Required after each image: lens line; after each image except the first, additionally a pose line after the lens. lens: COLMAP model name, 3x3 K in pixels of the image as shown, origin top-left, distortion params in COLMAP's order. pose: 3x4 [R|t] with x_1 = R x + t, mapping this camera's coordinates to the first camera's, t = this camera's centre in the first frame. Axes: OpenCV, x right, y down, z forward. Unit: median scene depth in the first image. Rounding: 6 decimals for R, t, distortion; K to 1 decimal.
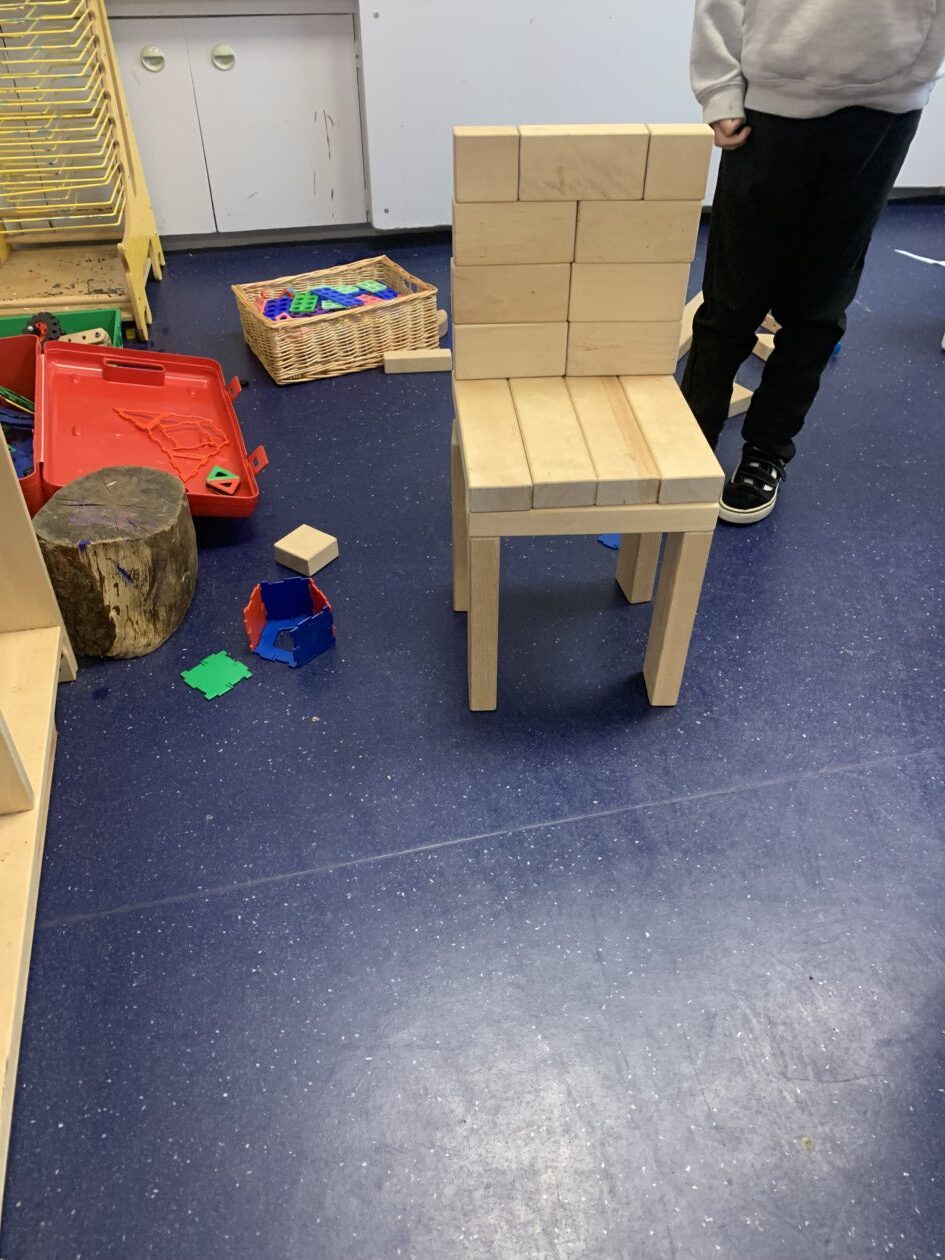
lens RADIAL K [[942.3, 0, 472.5], [0, 942.3, 630.0], [0, 0, 1]] dist [-0.020093, -0.005285]
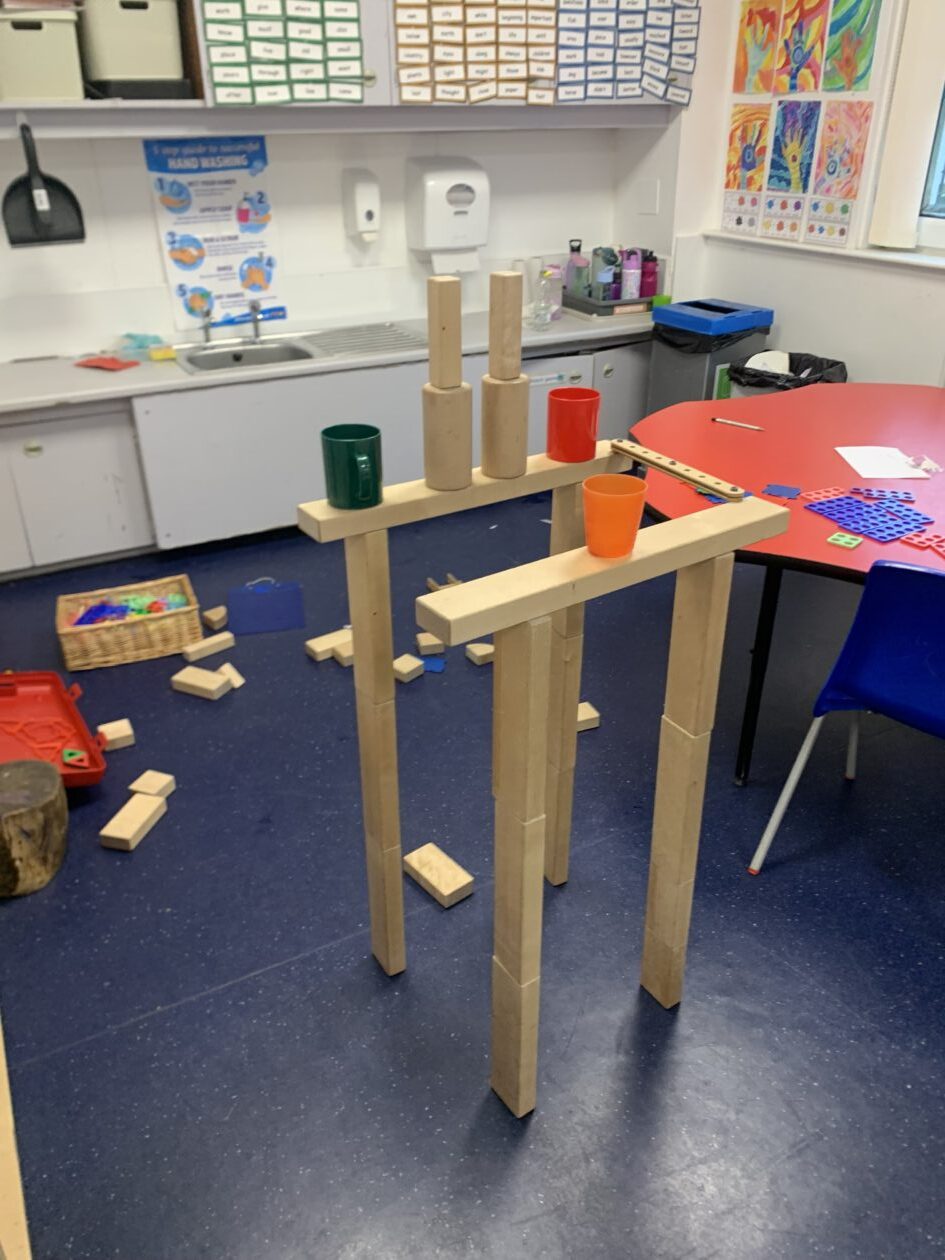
lens RADIAL K [[942.3, 0, 472.5], [0, 942.3, 630.0], [0, 0, 1]] dist [-0.020093, -0.005285]
pose [[0.966618, -0.130735, 0.220359, 0.027331], [0.176611, 0.963044, -0.203358, 0.053876], [-0.185629, 0.235488, 0.953985, -0.593547]]
